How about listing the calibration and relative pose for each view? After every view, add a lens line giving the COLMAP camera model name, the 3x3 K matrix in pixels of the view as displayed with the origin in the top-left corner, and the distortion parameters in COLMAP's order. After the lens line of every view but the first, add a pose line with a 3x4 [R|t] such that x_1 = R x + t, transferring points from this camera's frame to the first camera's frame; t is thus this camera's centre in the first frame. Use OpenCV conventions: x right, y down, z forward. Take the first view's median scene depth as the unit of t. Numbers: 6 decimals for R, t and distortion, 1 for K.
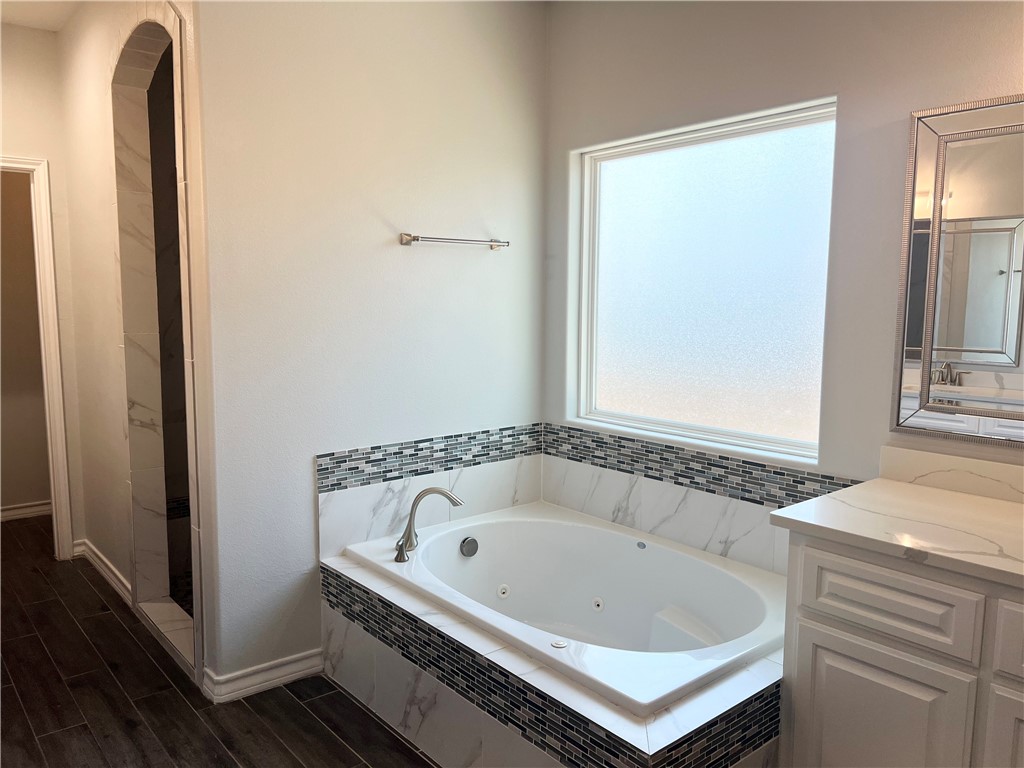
lens RADIAL K [[773.7, 0, 505.3], [0, 773.7, 385.3], [0, 0, 1]] dist [0.058563, -0.068065]
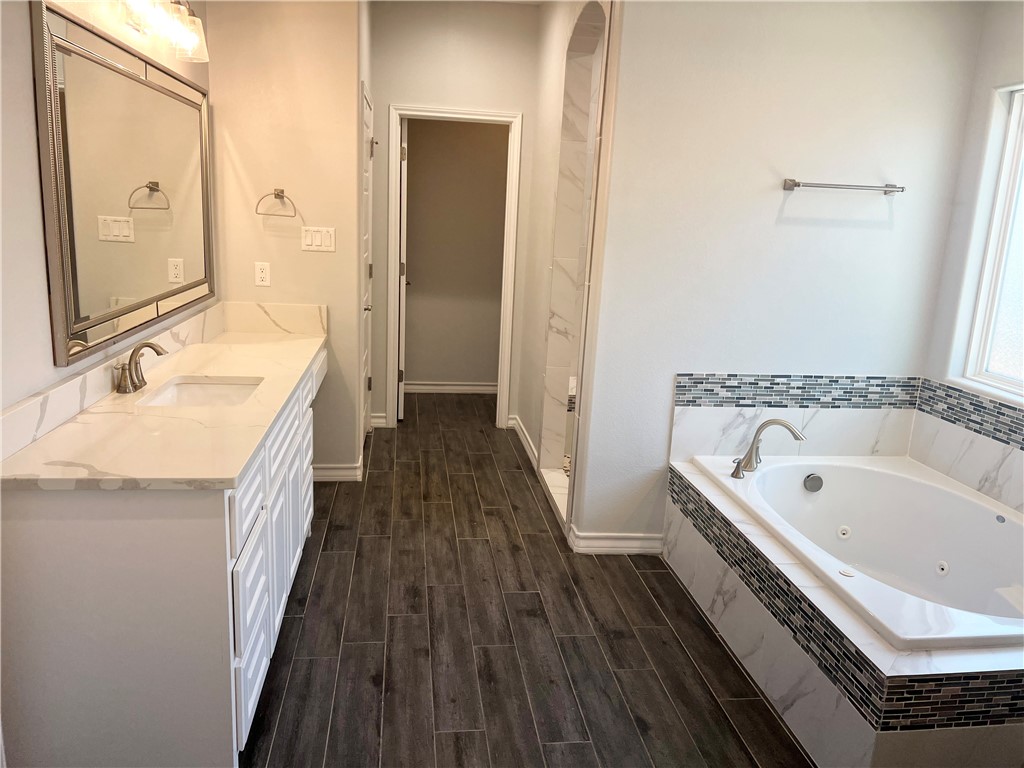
lens RADIAL K [[773.7, 0, 513.8], [0, 773.7, 382.9], [0, 0, 1]] dist [0.058563, -0.068065]
pose [[0.845185, 0.151217, -0.512636, 0.146382], [-0.107514, 0.987638, 0.114073, -0.002395], [0.523548, -0.041297, 0.850994, -0.118101]]
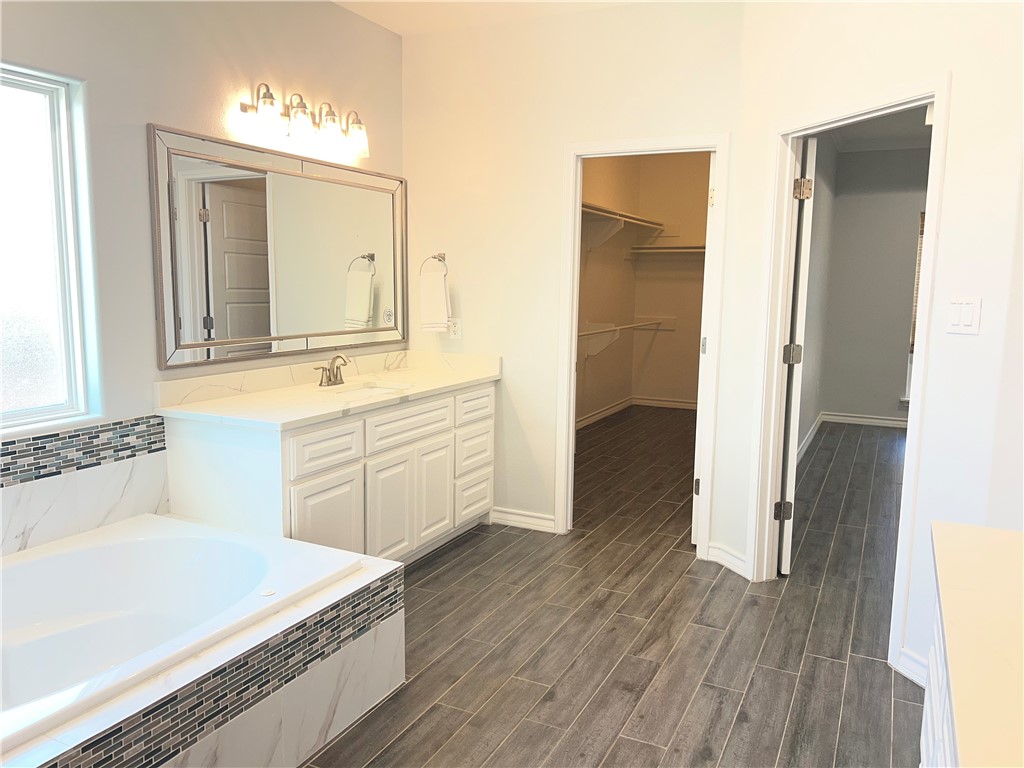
lens RADIAL K [[773.7, 0, 507.4], [0, 773.7, 380.6], [0, 0, 1]] dist [0.058563, -0.068065]
pose [[-0.397296, -0.126189, 0.908973, -0.746397], [0.094695, 0.979576, 0.177380, -0.081361], [-0.912792, 0.156548, -0.377232, 0.797849]]
